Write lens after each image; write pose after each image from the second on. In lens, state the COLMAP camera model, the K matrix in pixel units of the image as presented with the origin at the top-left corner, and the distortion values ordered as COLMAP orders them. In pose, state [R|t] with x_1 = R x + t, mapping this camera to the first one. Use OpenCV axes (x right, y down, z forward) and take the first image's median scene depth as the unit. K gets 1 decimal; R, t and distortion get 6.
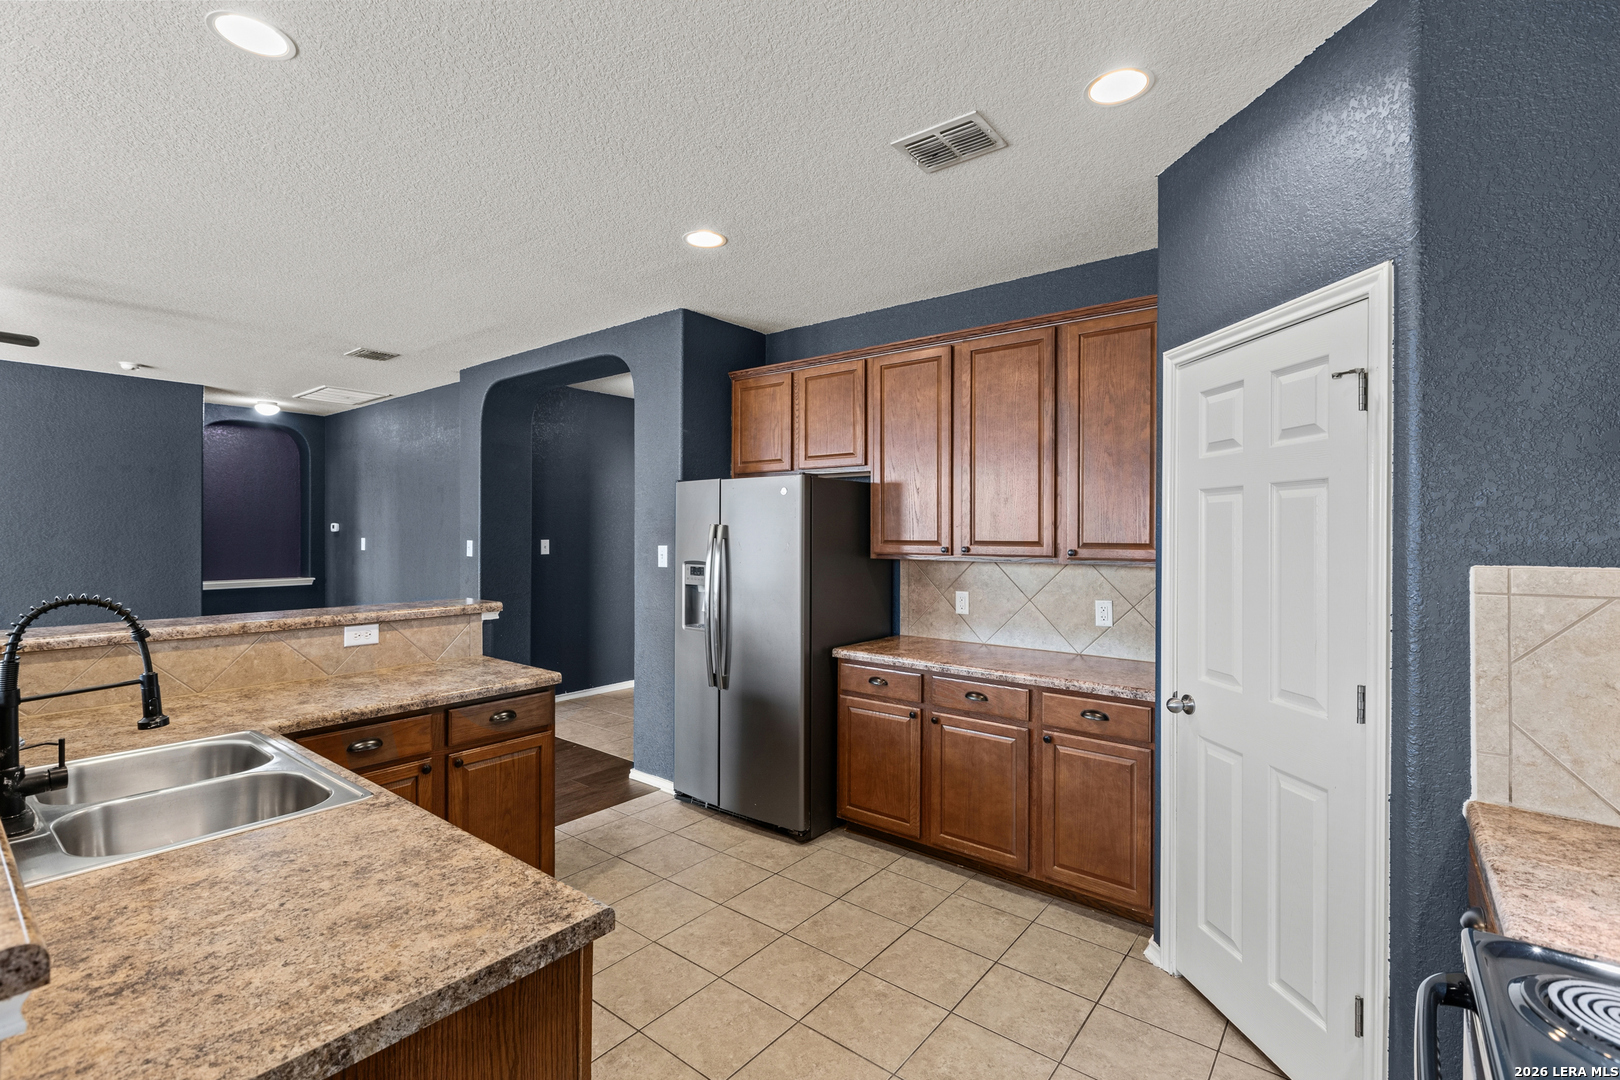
lens RADIAL K [[723.0, 0, 809.9], [0, 723.0, 535.4], [0, 0, 1]] dist [0.000855, -0.001039]
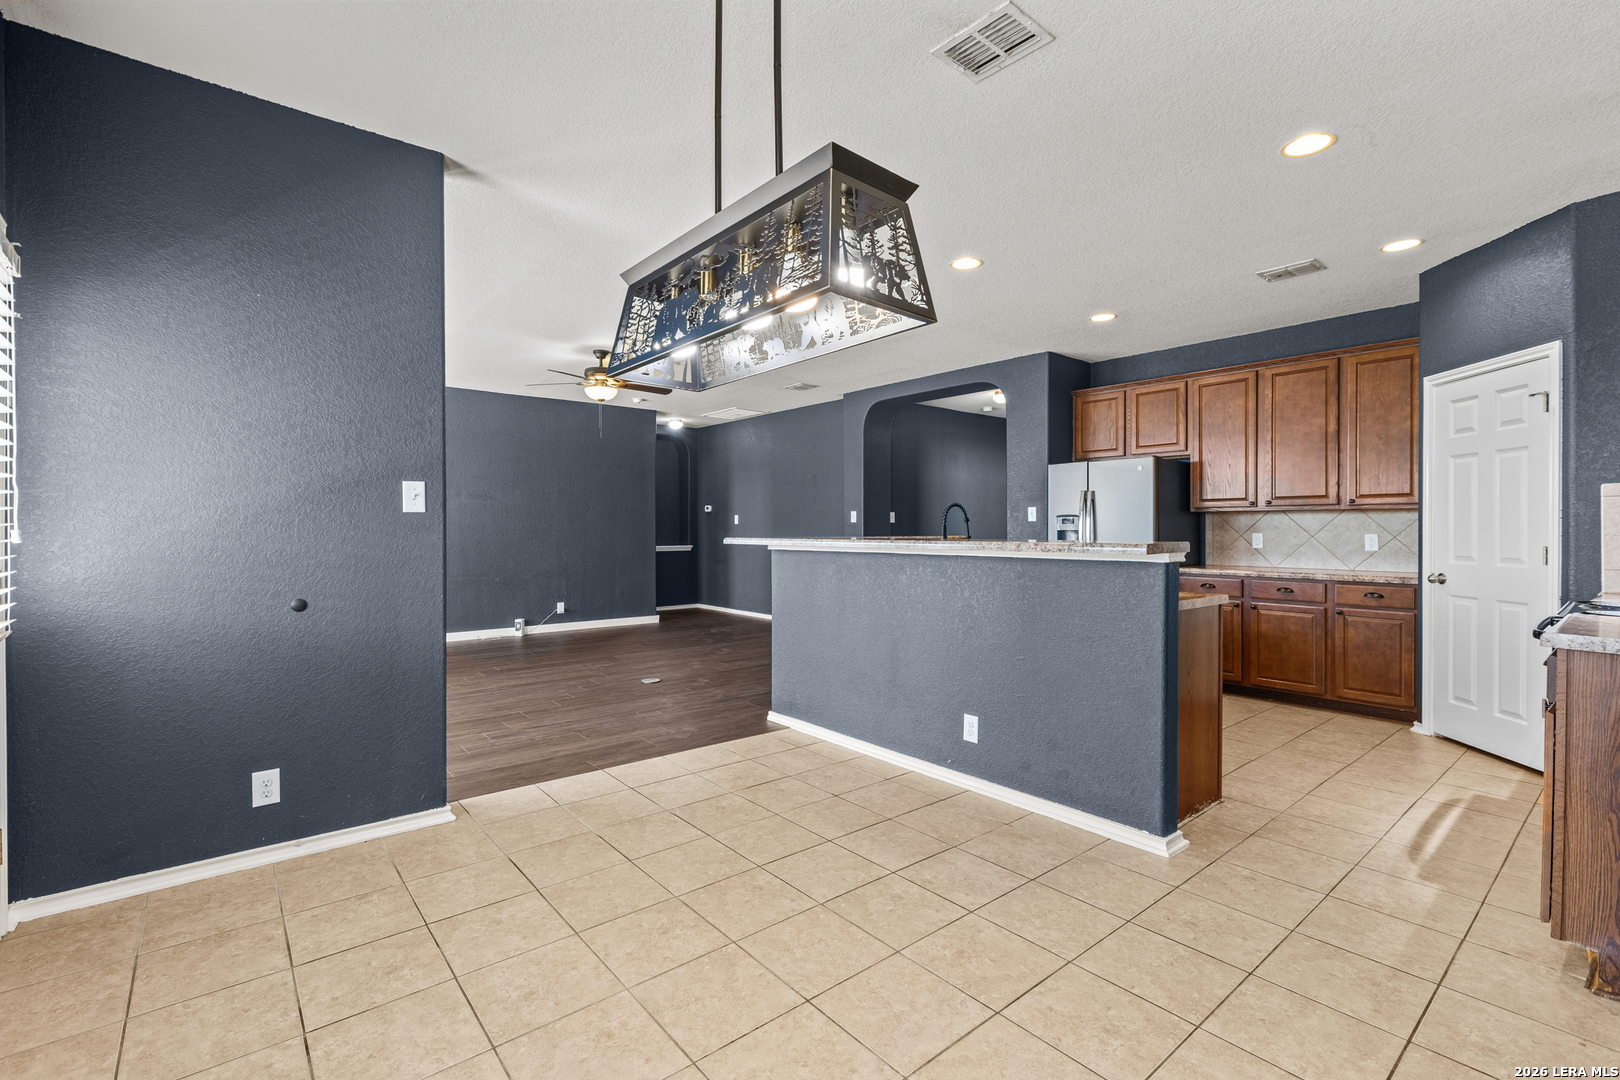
lens RADIAL K [[723.0, 0, 799.8], [0, 723.0, 532.3], [0, 0, 1]] dist [0.000855, -0.001039]
pose [[0.976126, -0.001595, -0.217200, -0.475299], [0.001351, 0.999998, -0.001272, 0.093120], [0.217202, 0.000948, 0.976126, -0.810614]]
